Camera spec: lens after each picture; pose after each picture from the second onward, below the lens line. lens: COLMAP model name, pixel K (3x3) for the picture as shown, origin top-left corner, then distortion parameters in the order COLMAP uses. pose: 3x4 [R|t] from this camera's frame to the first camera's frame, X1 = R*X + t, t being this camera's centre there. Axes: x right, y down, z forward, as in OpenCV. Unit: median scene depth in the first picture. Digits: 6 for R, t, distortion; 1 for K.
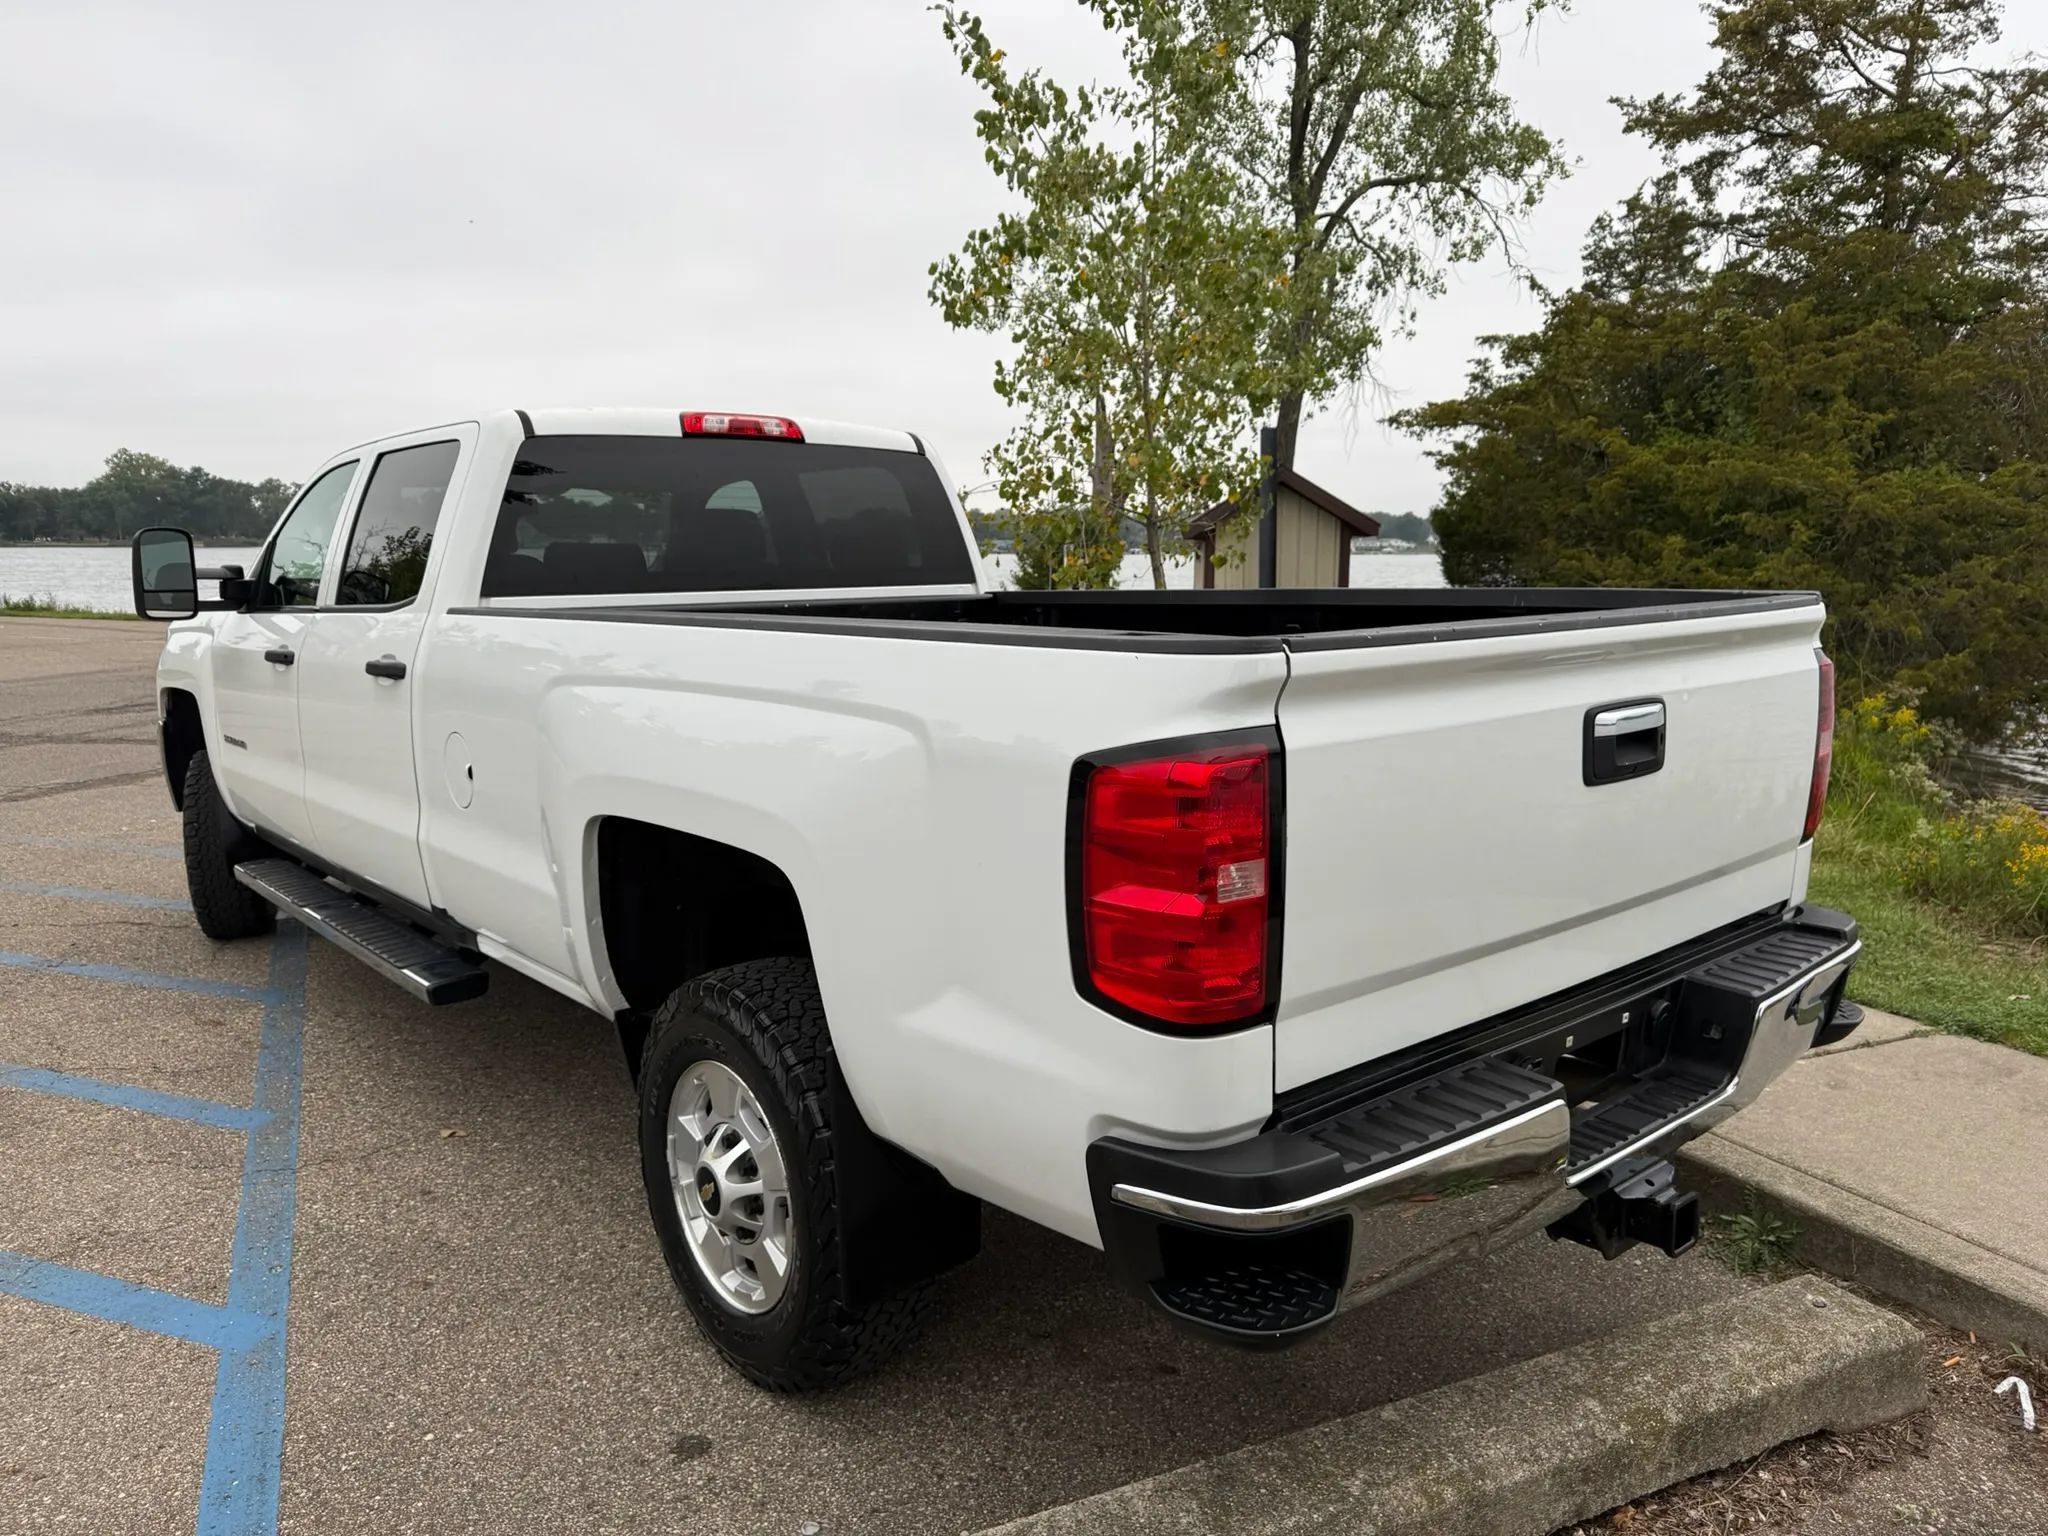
lens RADIAL K [[1454.0, 0, 1054.2], [0, 1454.0, 796.9], [0, 0, 1]] dist [0.021136, -0.024364]
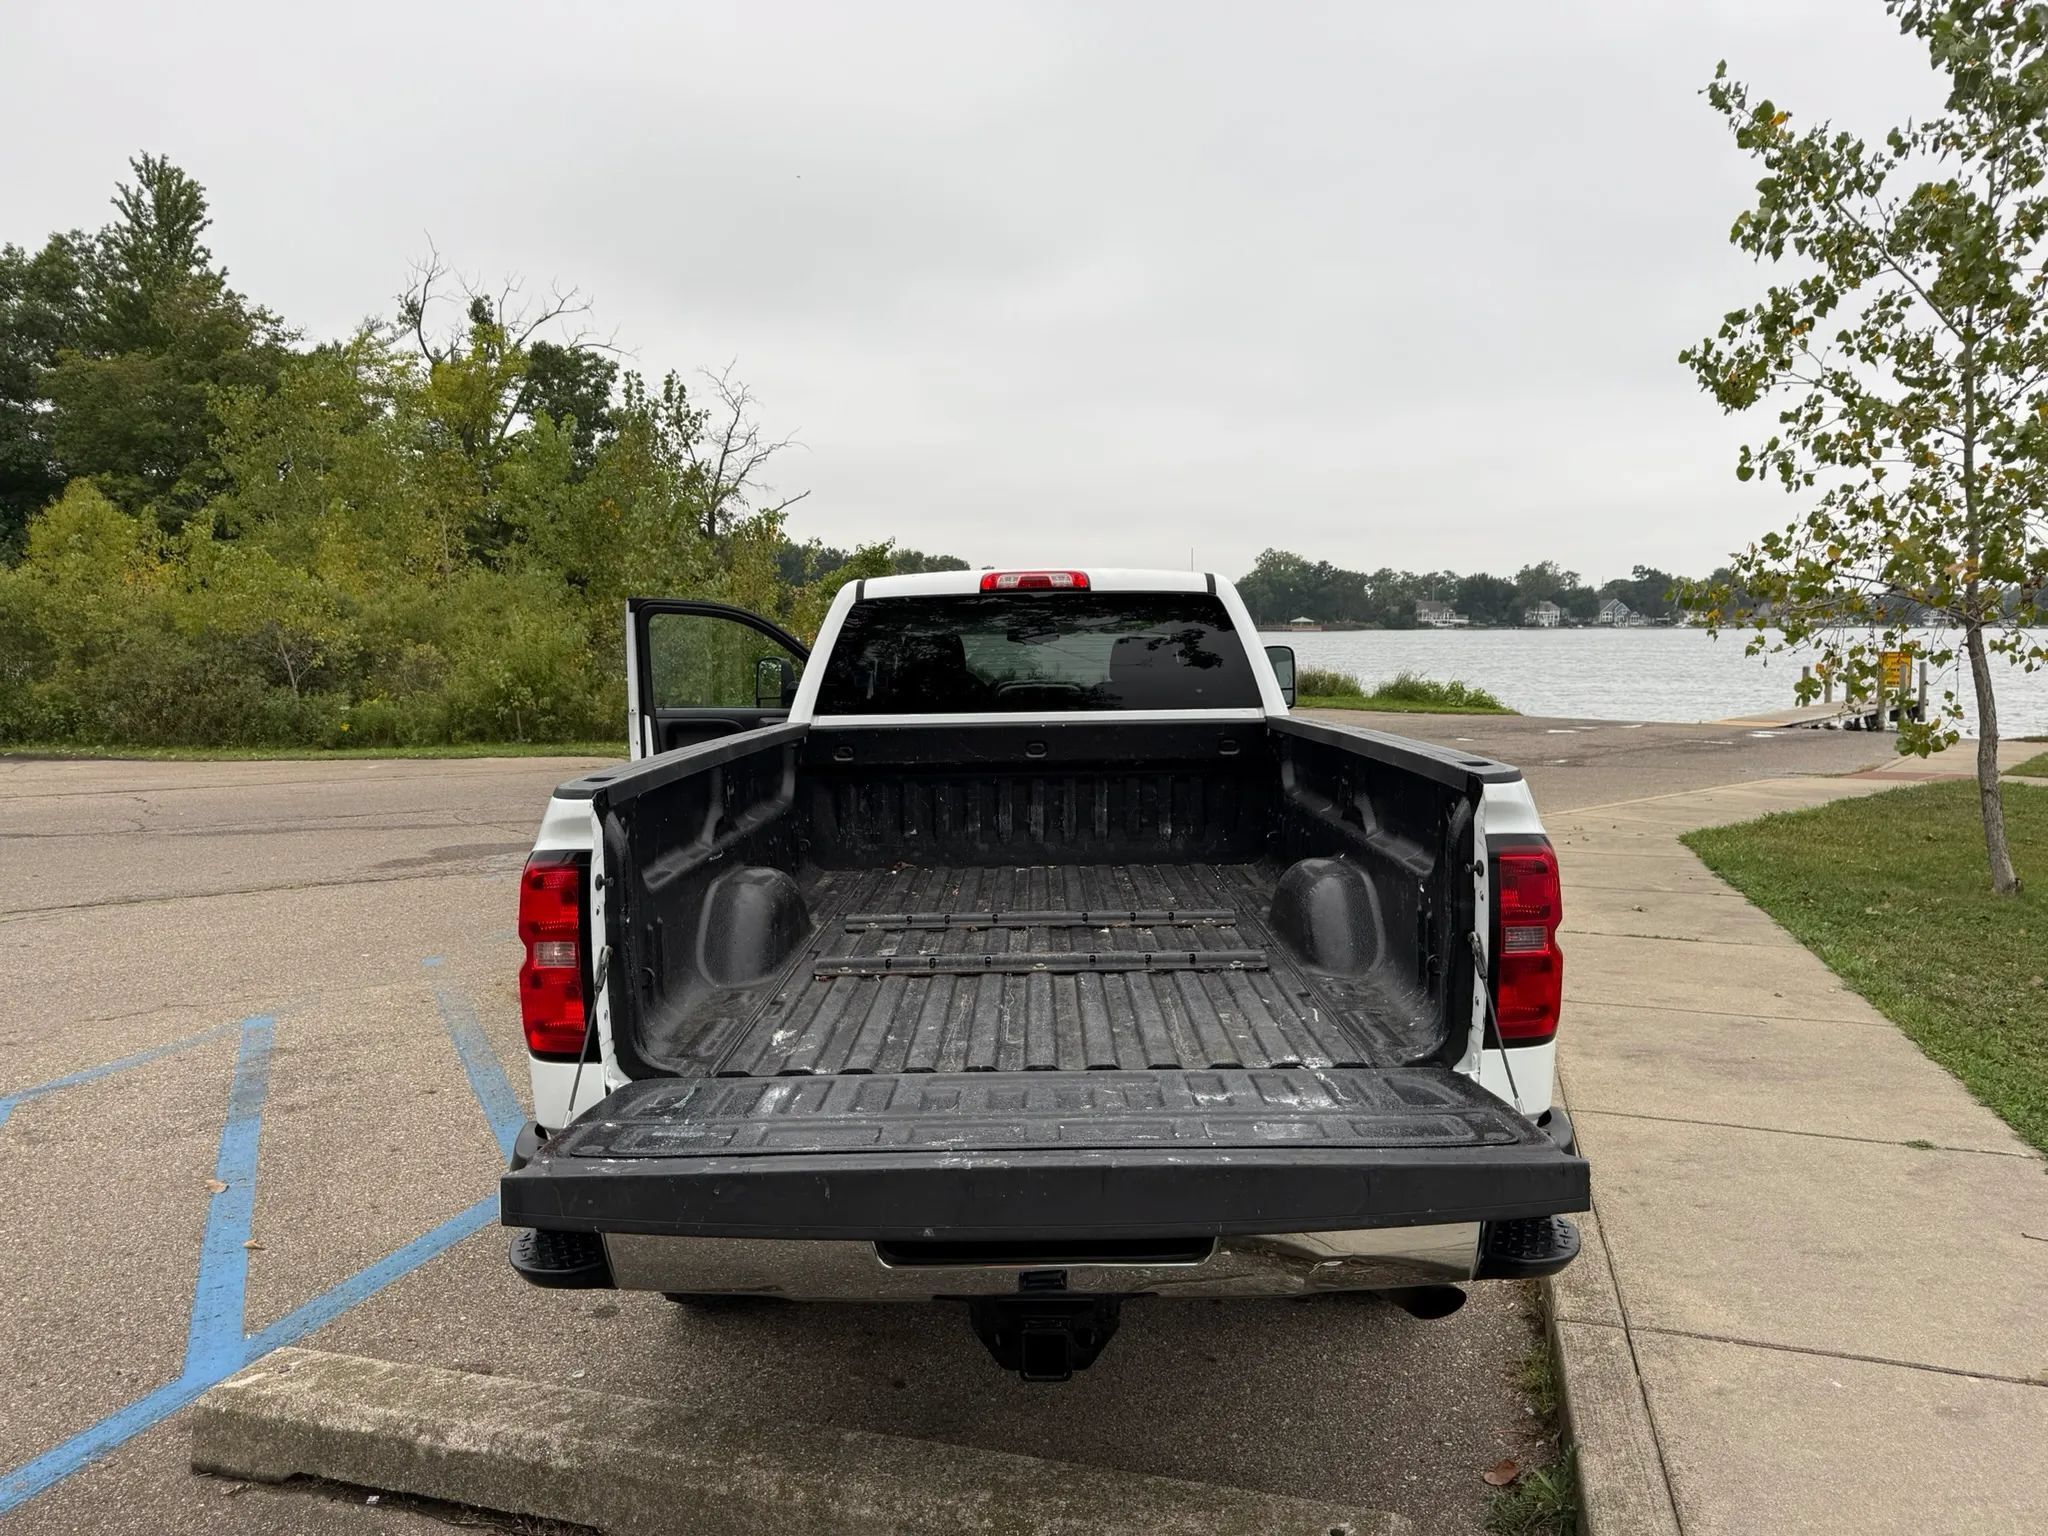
lens RADIAL K [[1454.0, 0, 1017.0], [0, 1454.0, 776.6], [0, 0, 1]] dist [0.021136, -0.024364]
pose [[0.746455, 0.057291, -0.662965, 0.543164], [-0.101742, 0.994399, -0.028623, -0.047078], [0.657612, 0.088817, 0.748103, 0.072139]]
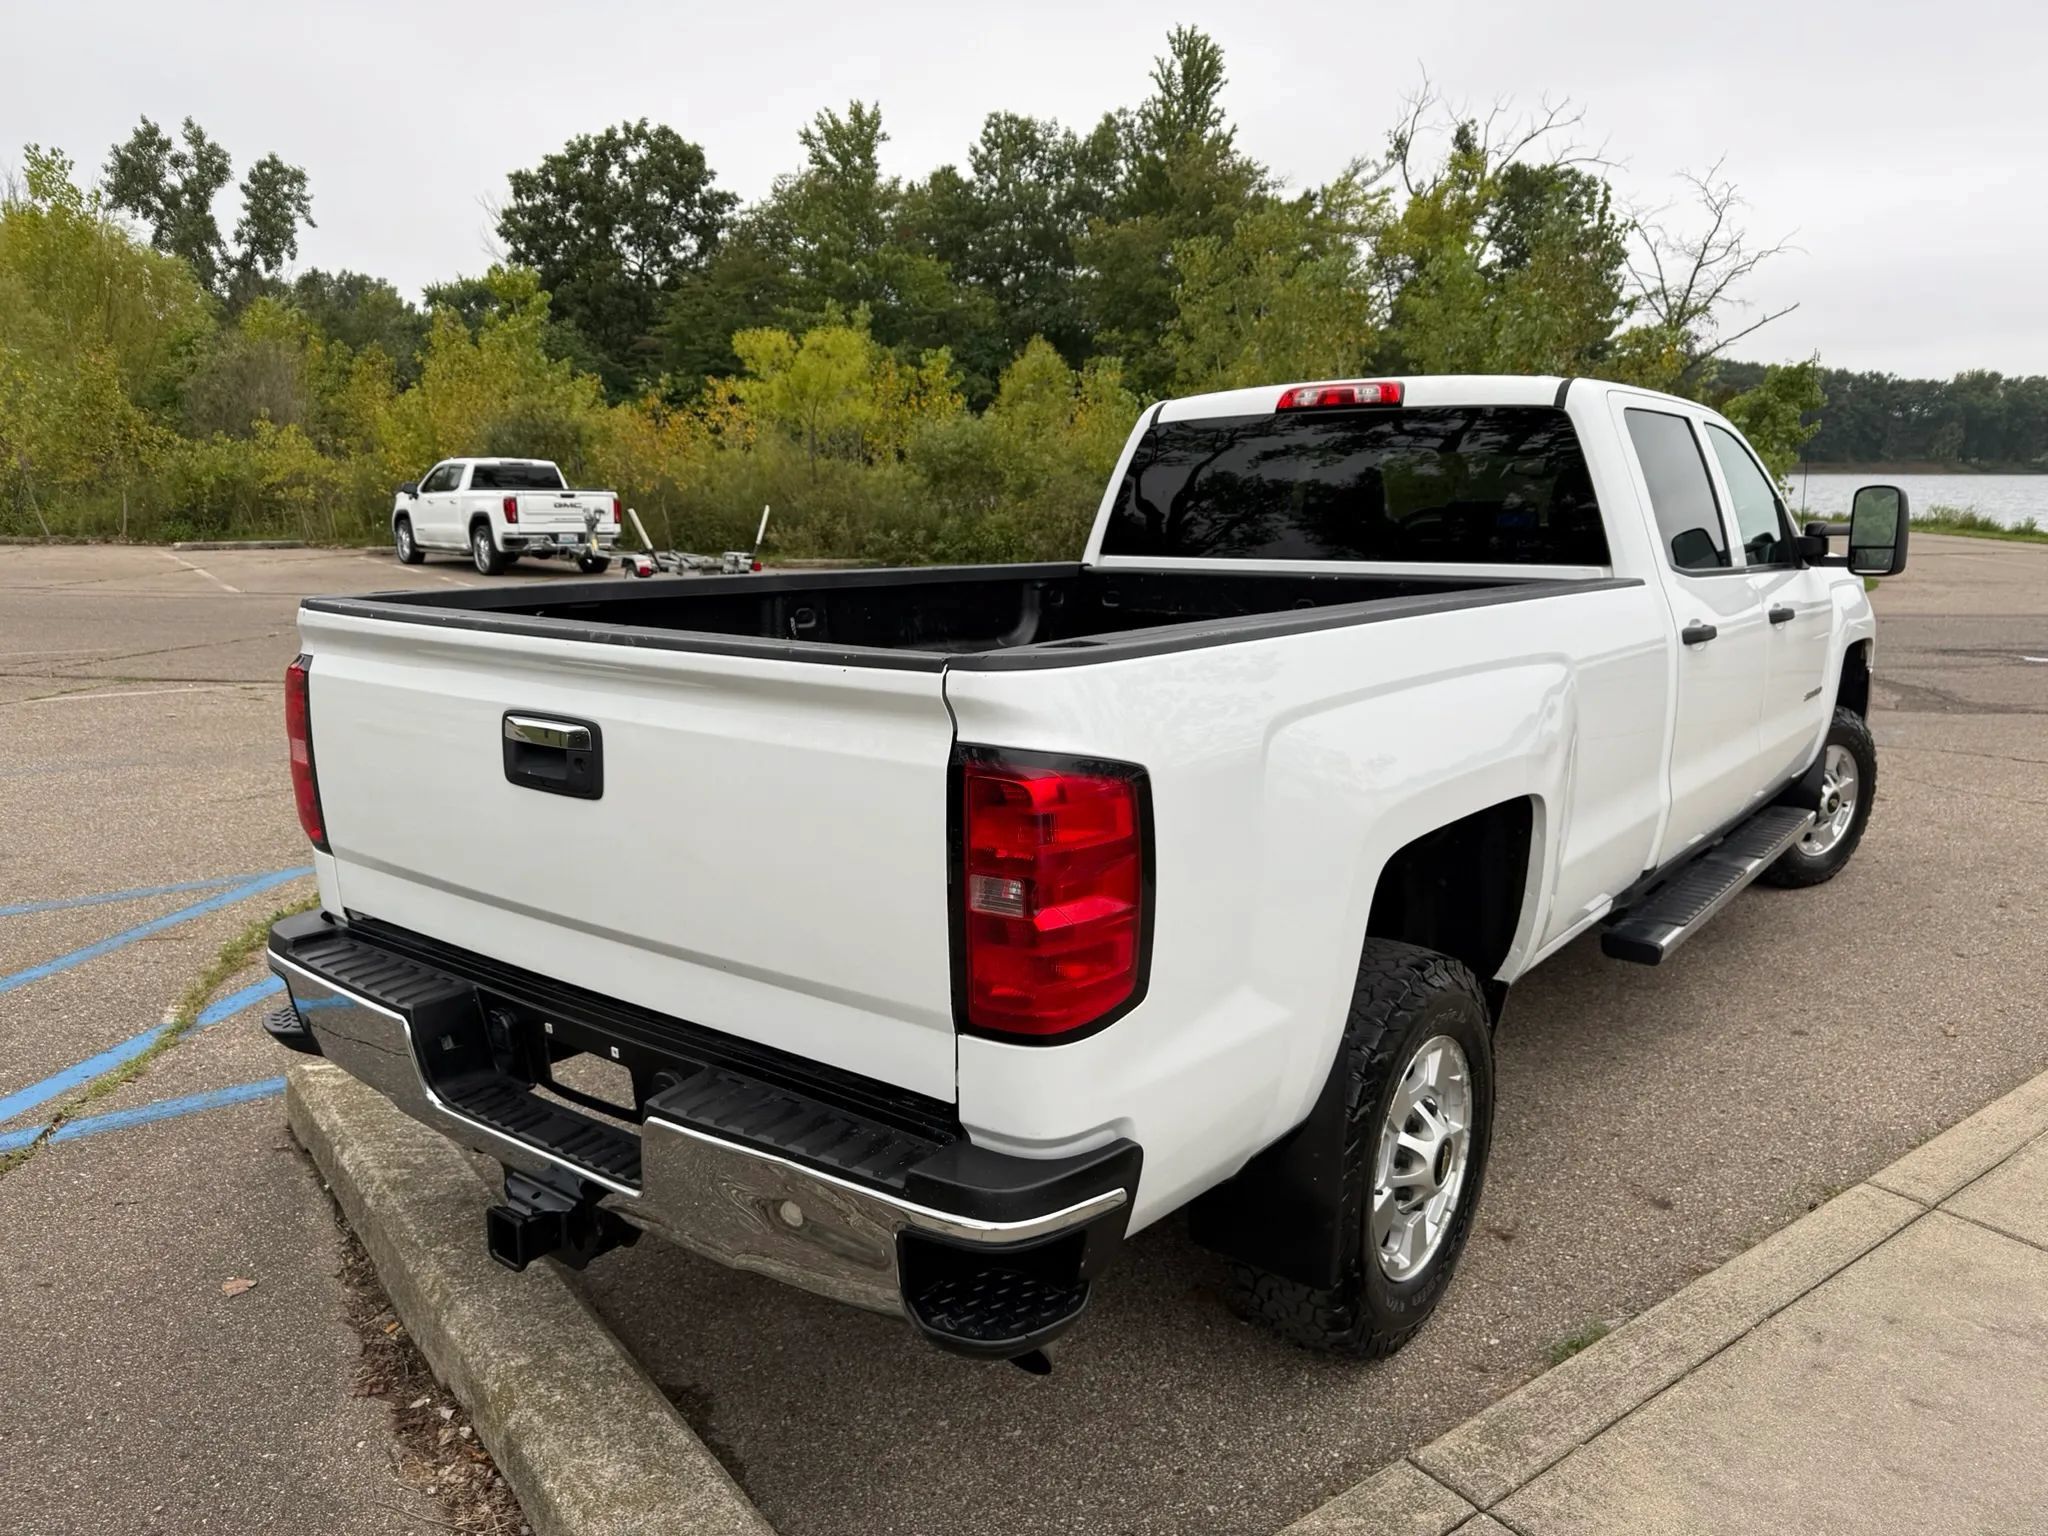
lens RADIAL K [[1454.0, 0, 1032.0], [0, 1454.0, 786.0], [0, 0, 1]] dist [0.021136, -0.024364]
pose [[0.207276, 0.199411, -0.957743, 0.688005], [-0.160236, 0.972703, 0.167848, -0.114674], [0.965070, 0.118674, 0.233571, 0.531121]]
